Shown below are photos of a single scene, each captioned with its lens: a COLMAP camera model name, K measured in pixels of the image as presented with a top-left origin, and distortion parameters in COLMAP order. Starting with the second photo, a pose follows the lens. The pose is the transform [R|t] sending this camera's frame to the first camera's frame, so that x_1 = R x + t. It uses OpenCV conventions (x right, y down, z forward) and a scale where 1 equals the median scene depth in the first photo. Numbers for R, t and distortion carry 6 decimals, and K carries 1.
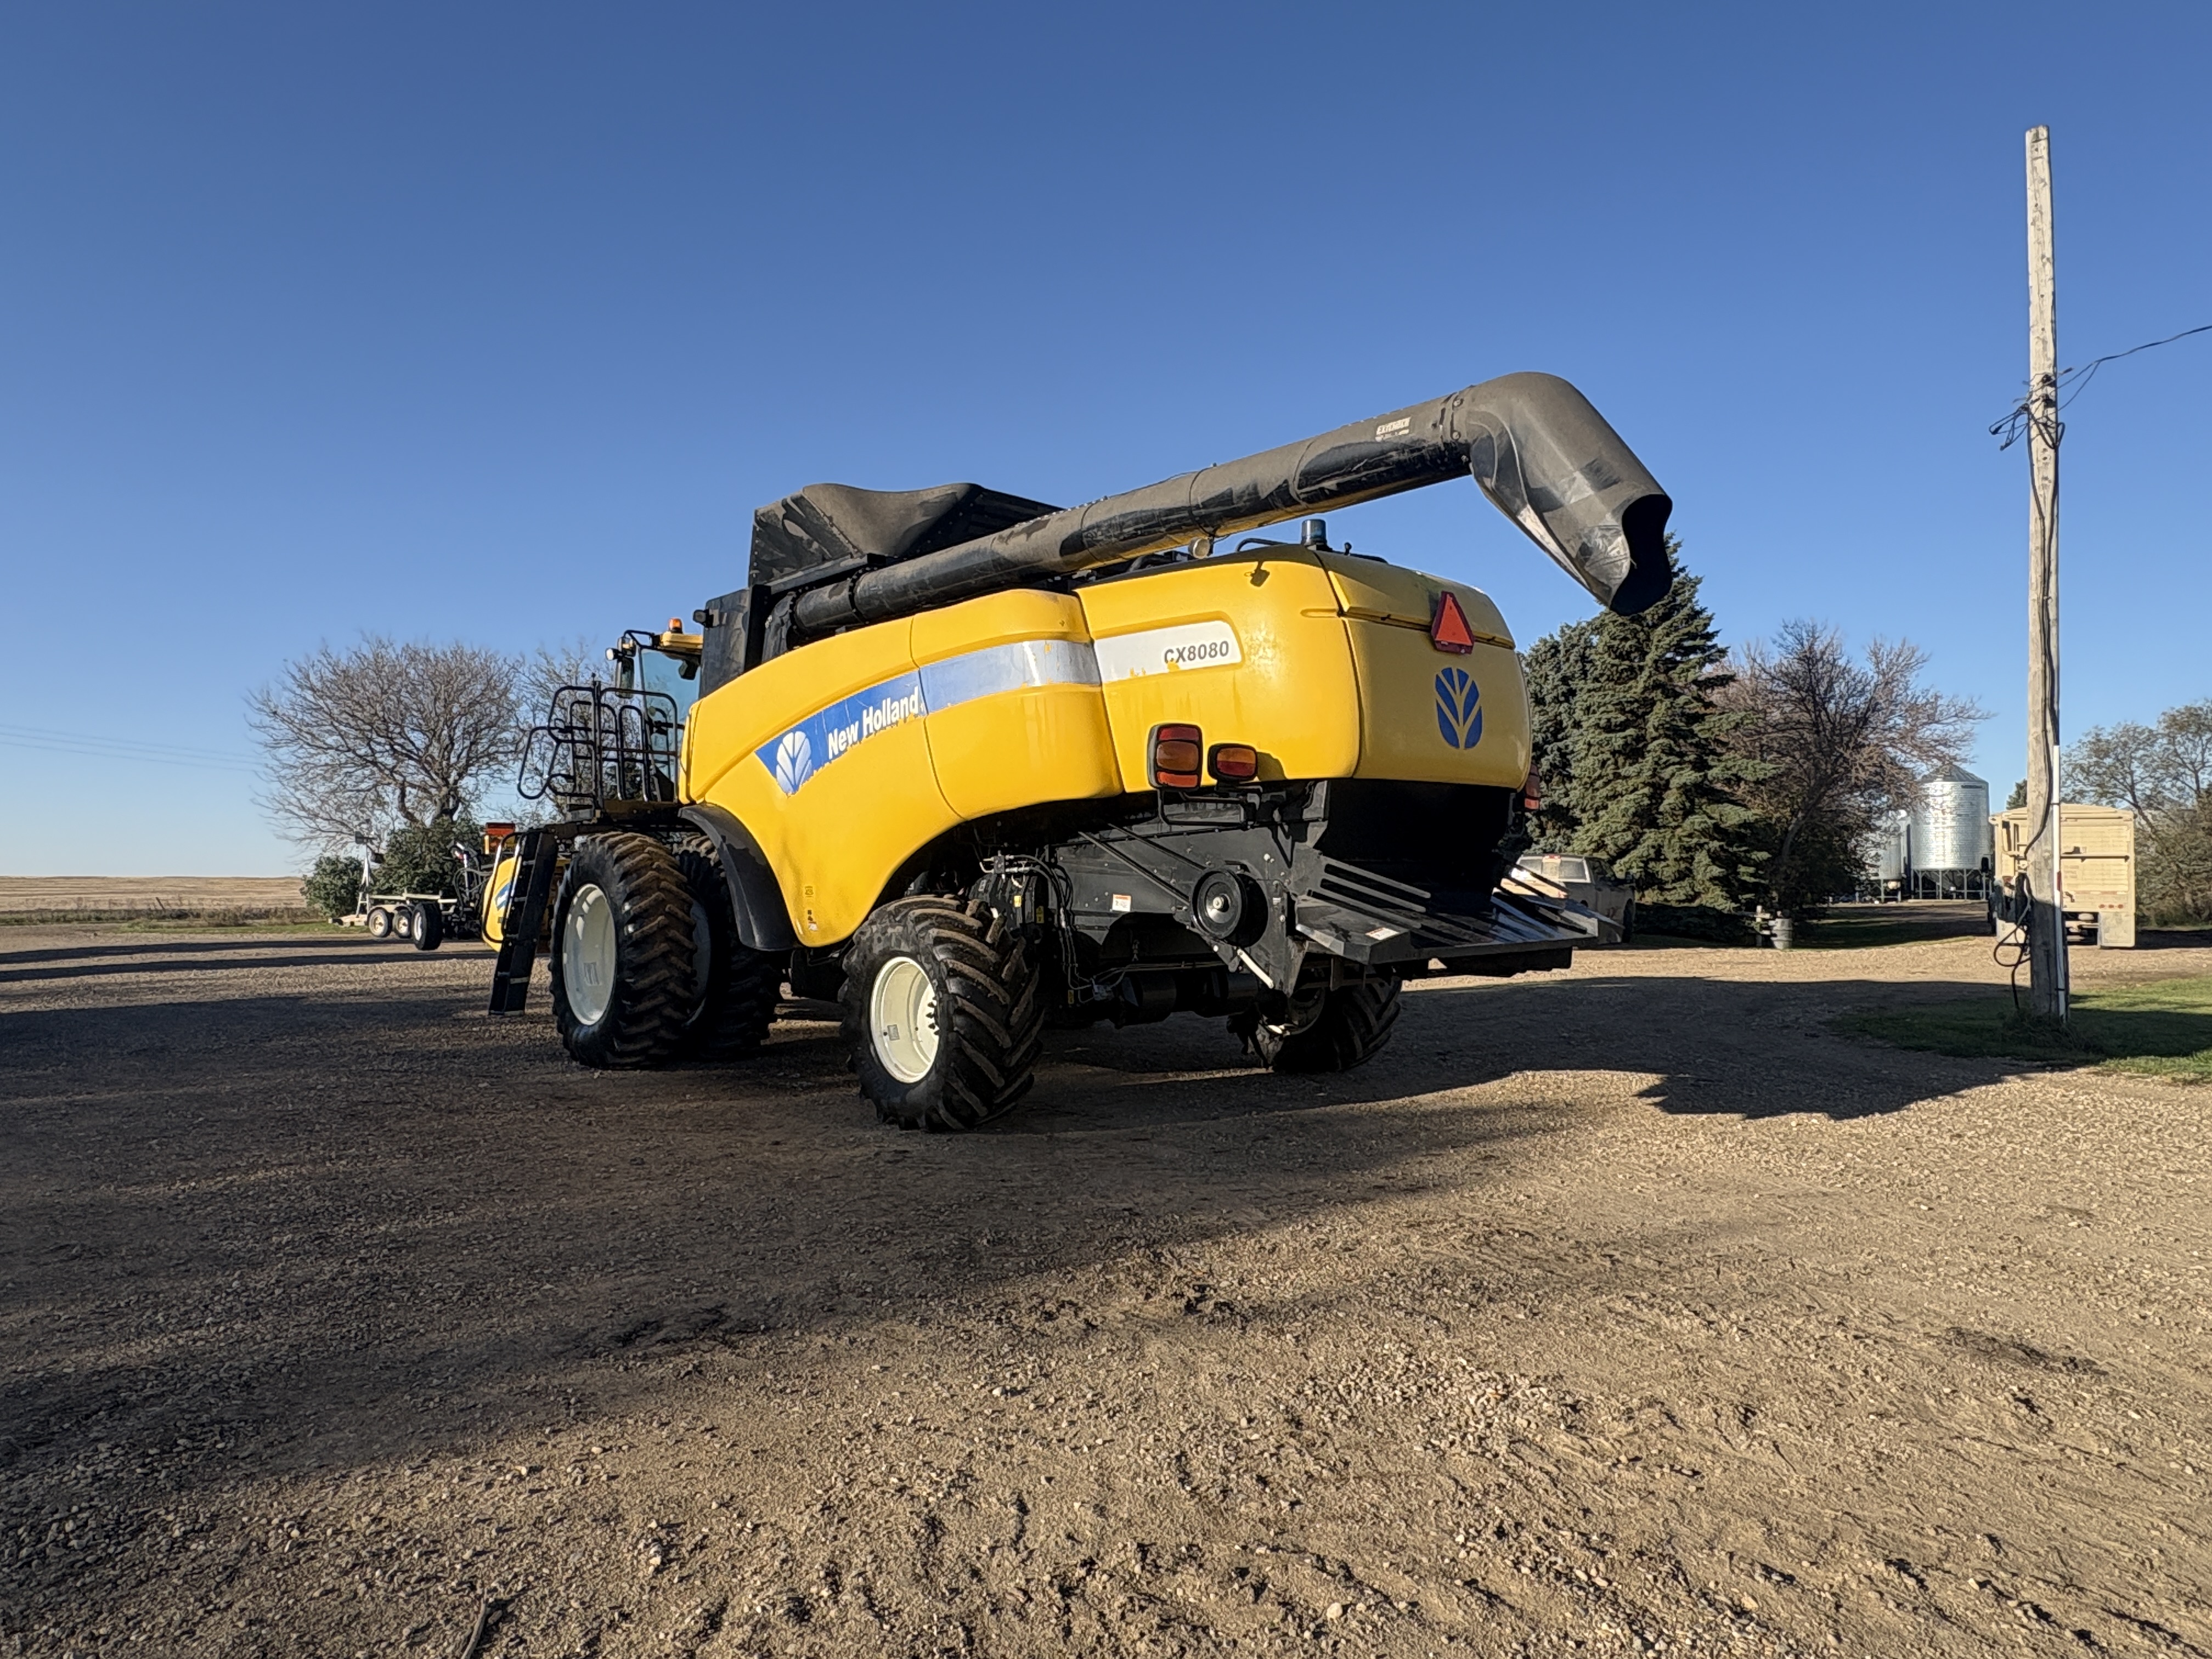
lens RADIAL K [[1333.6, 0, 1104.5], [0, 1333.6, 891.8], [0, 0, 1]] dist [0.005762, 0.001486]
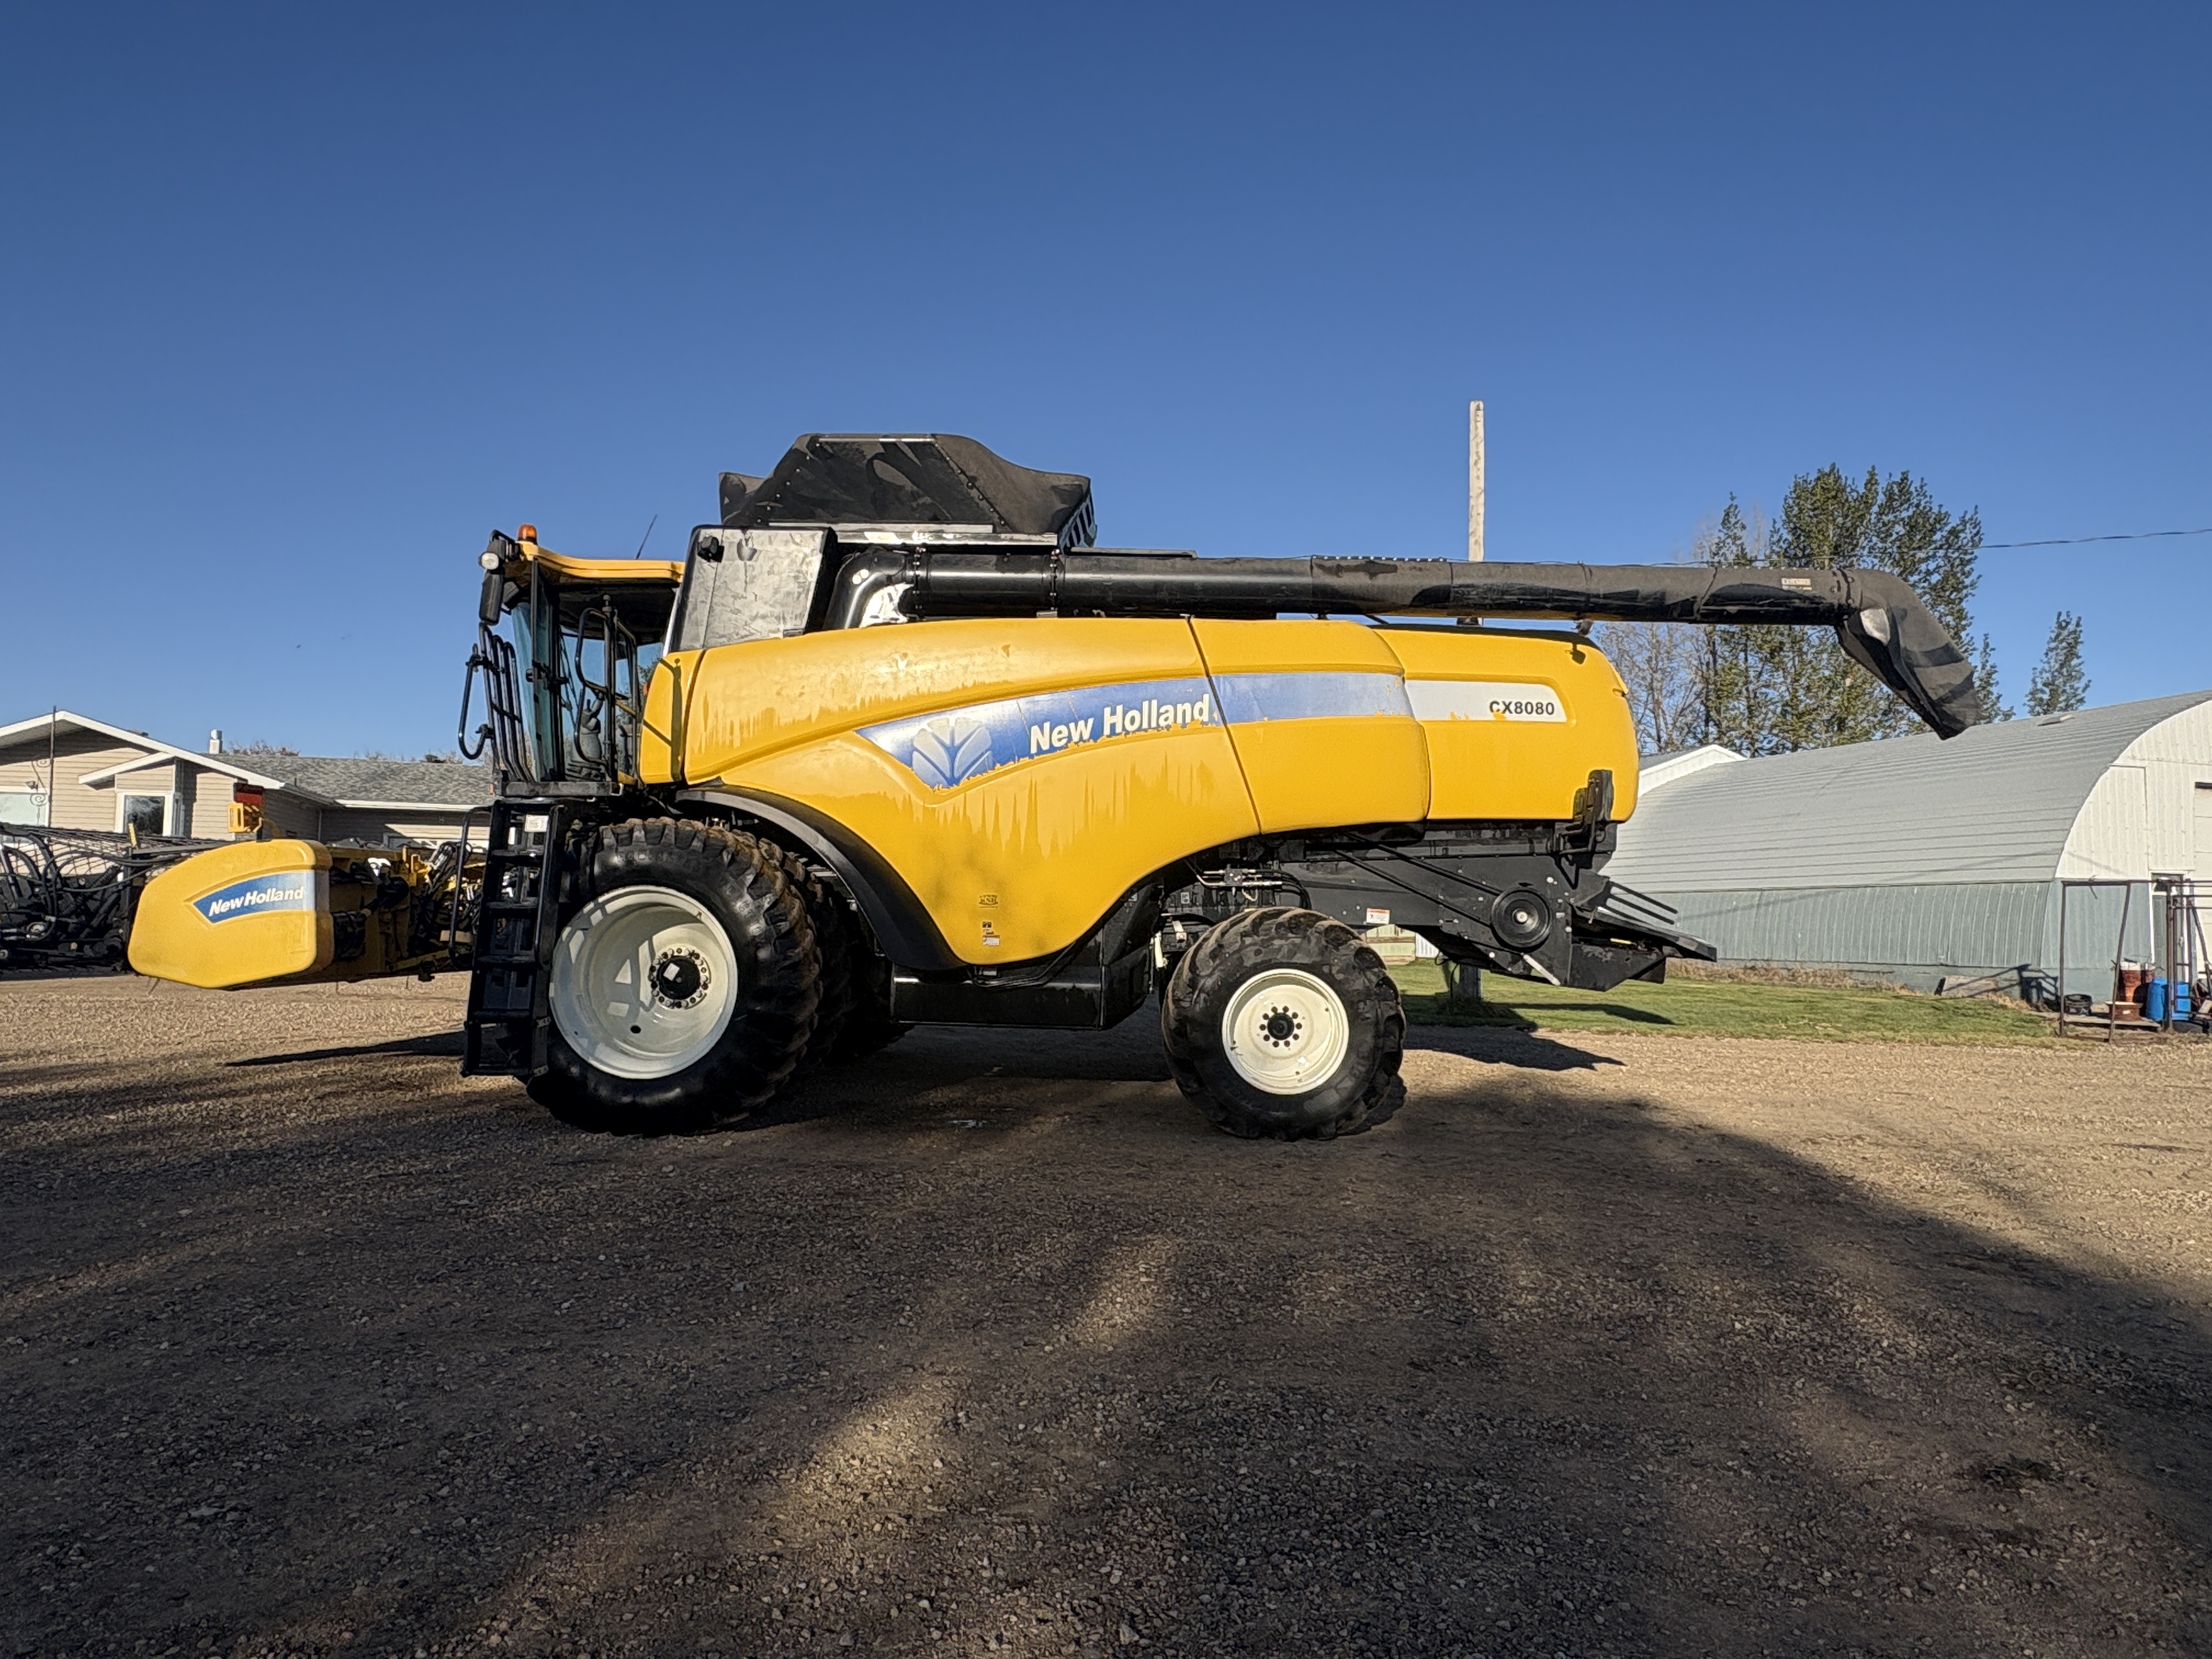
lens RADIAL K [[1333.6, 0, 1104.5], [0, 1333.6, 891.8], [0, 0, 1]] dist [0.005762, 0.001486]
pose [[0.689516, 0.019818, 0.723999, -0.882564], [-0.010178, 0.999792, -0.017673, 0.009155], [-0.724198, 0.004817, 0.689575, 0.373028]]
